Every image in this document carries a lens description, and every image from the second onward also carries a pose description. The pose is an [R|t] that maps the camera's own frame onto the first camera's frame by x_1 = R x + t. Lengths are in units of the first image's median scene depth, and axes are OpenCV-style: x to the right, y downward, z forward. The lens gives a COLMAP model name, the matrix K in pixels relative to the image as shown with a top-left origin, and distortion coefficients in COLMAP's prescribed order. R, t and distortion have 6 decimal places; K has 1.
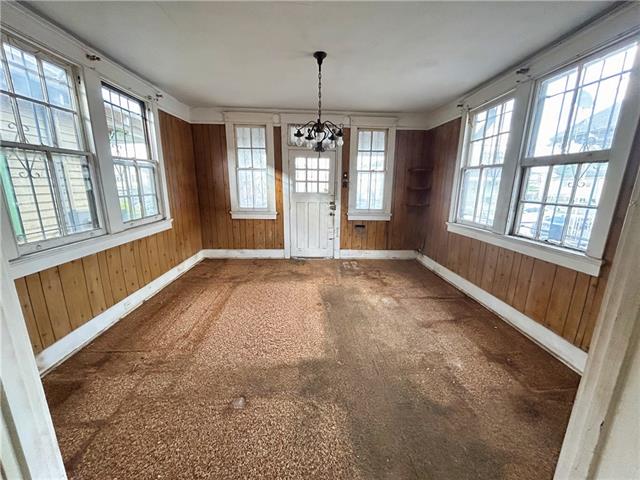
lens RADIAL K [[259.3, 0, 318.9], [0, 259.3, 240.1], [0, 0, 1]] dist [0.000459, 0.000331]
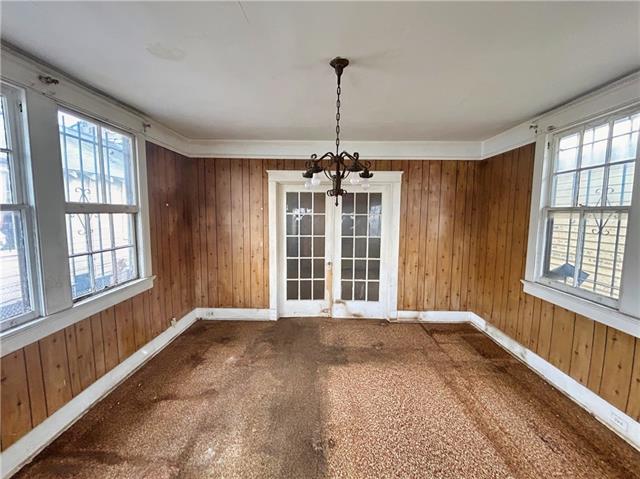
lens RADIAL K [[259.3, 0, 318.9], [0, 259.3, 239.6], [0, 0, 1]] dist [0.000459, 0.000331]
pose [[-0.997909, -0.021802, 0.060841, 0.007111], [-0.001417, 0.948538, 0.316660, -0.478663], [-0.064614, 0.315912, -0.946586, 1.800270]]
